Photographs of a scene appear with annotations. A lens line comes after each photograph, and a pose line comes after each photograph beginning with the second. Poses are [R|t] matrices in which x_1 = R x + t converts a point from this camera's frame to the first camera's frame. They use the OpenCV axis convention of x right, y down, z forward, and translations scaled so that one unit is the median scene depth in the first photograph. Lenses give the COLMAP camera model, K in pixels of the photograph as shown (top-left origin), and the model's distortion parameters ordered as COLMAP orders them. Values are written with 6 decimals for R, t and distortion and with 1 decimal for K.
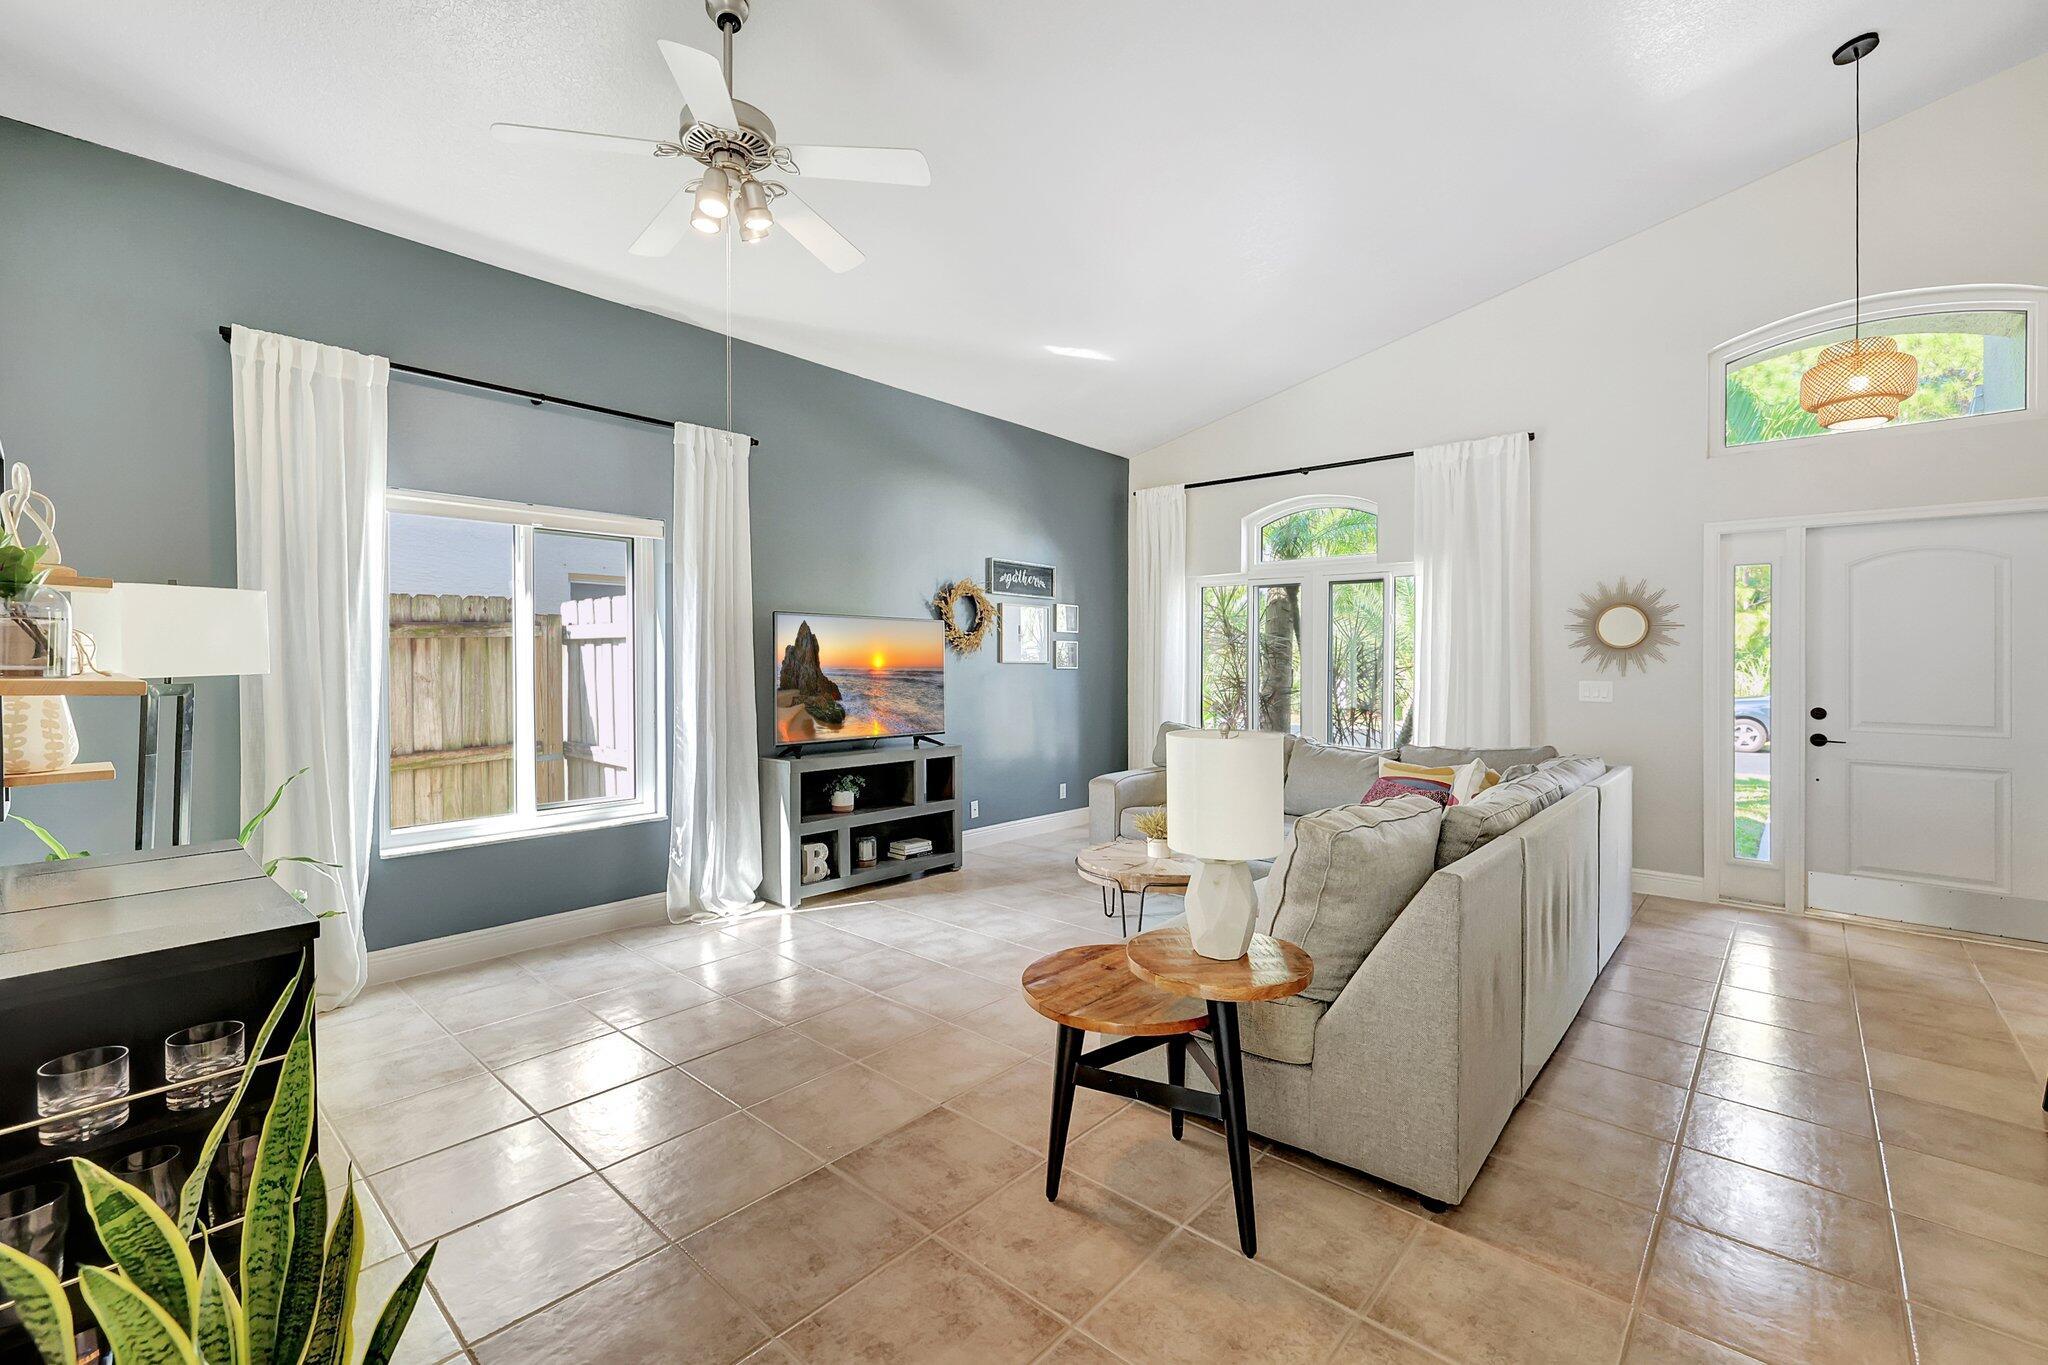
lens RADIAL K [[858.2, 0, 1007.3], [0, 858.2, 662.8], [0, 0, 1]] dist [-0.001075, -0.000085]
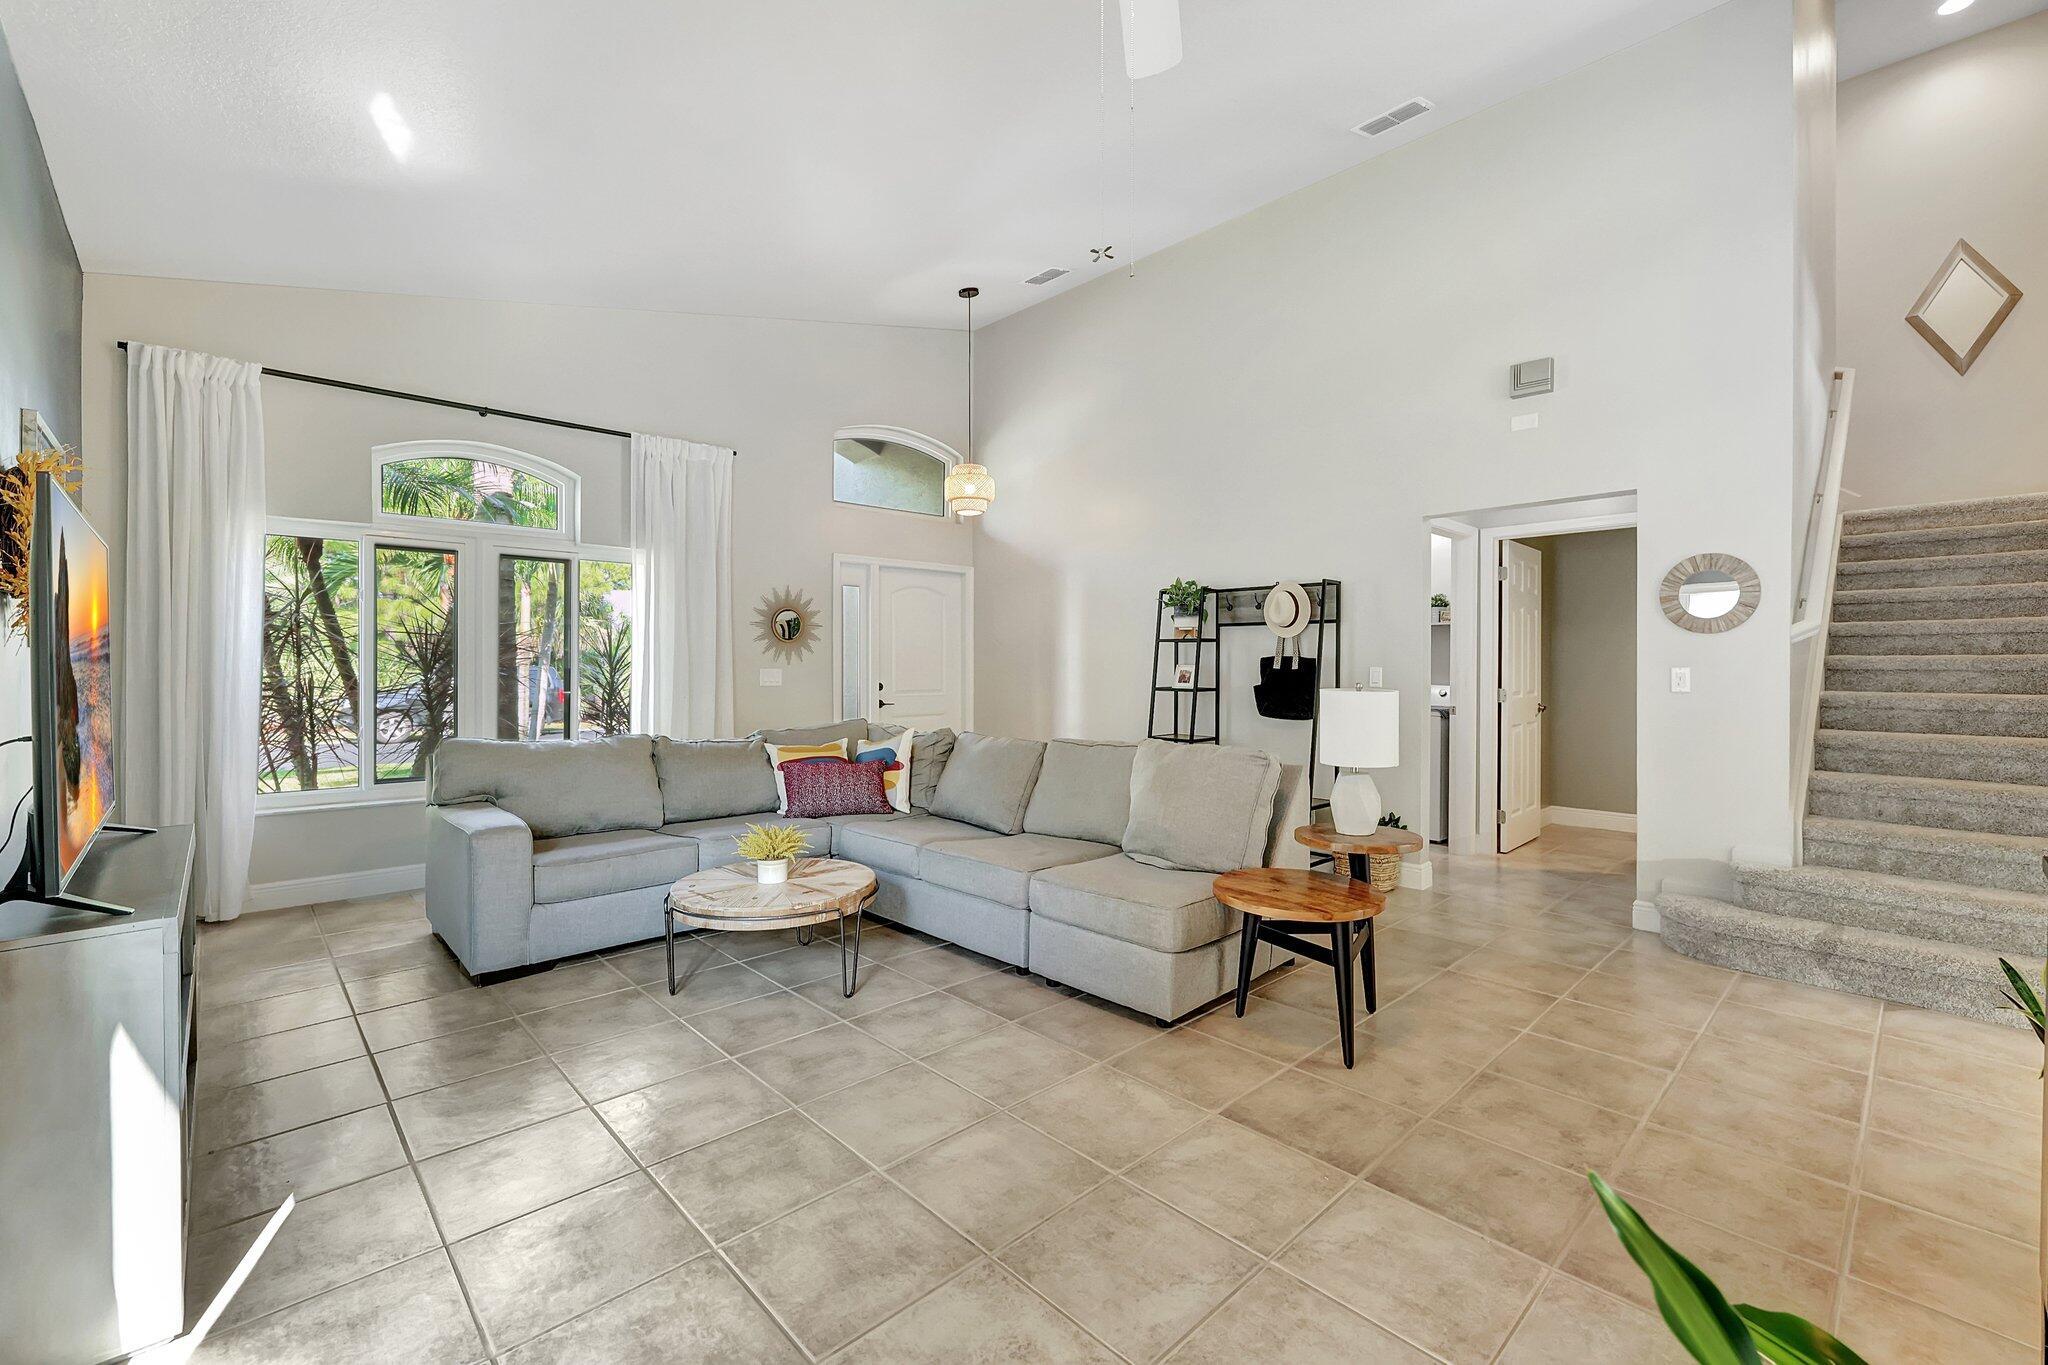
lens RADIAL K [[858.2, 0, 1007.3], [0, 858.2, 662.8], [0, 0, 1]] dist [-0.001075, -0.000085]
pose [[0.091706, -0.005411, 0.995771, -0.626835], [0.001547, 0.999985, 0.005291, 0.008865], [-0.995785, 0.001056, 0.091713, 0.691369]]
